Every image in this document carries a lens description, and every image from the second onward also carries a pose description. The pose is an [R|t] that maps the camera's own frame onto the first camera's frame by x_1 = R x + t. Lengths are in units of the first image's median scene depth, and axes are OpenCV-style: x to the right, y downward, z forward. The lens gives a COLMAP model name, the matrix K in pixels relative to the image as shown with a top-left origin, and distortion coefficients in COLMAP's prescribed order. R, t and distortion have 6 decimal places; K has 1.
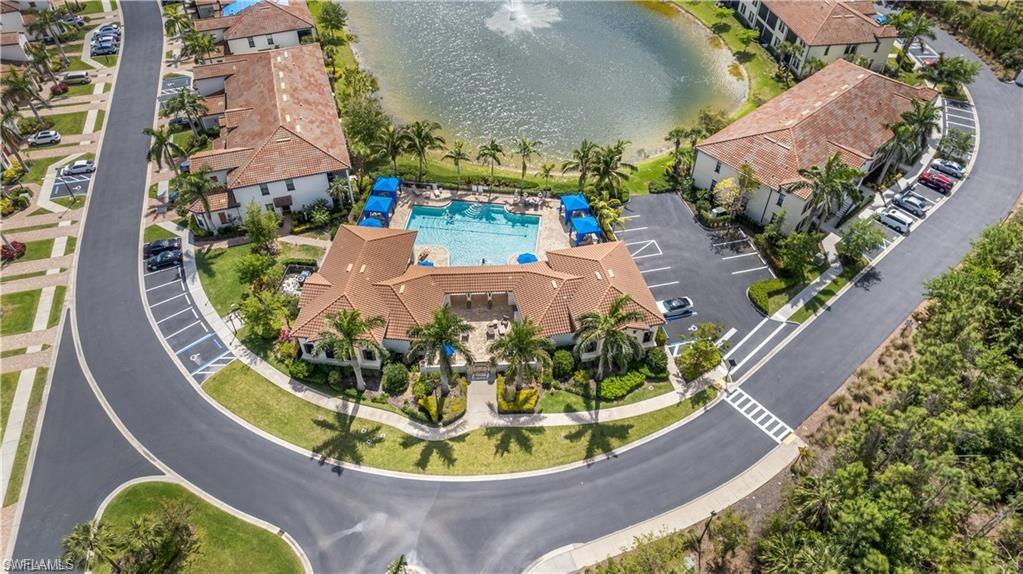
lens RADIAL K [[674.9, 0, 512.3], [0, 674.9, 286.1], [0, 0, 1]] dist [-0.042207, 0.016816]
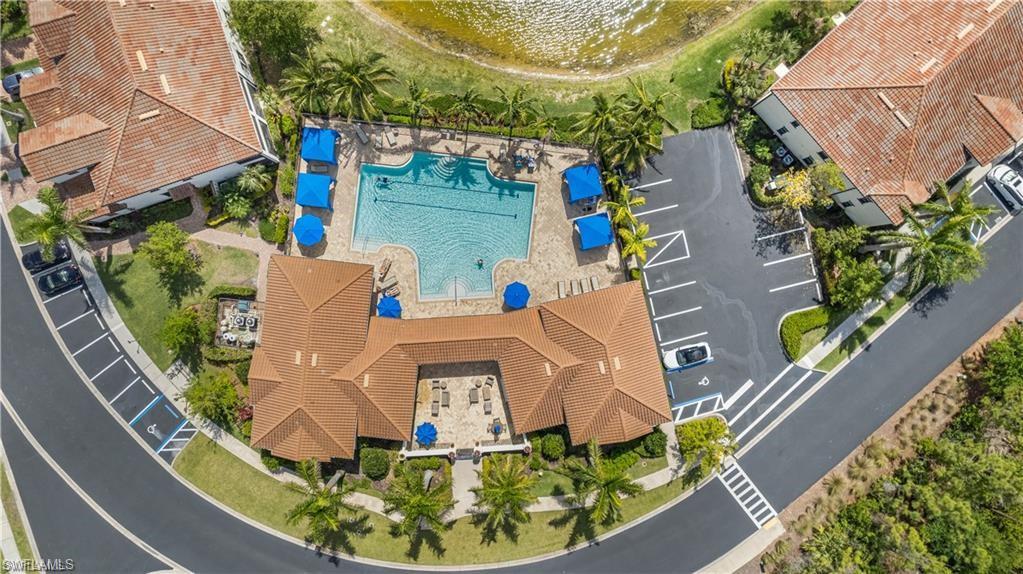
lens RADIAL K [[674.9, 0, 513.2], [0, 674.9, 287.6], [0, 0, 1]] dist [-0.042207, 0.016816]
pose [[0.999983, -0.001788, 0.005475, 0.015685], [-0.002703, 0.693698, 0.720261, -0.705492], [-0.005086, -0.720264, 0.693682, 0.517599]]
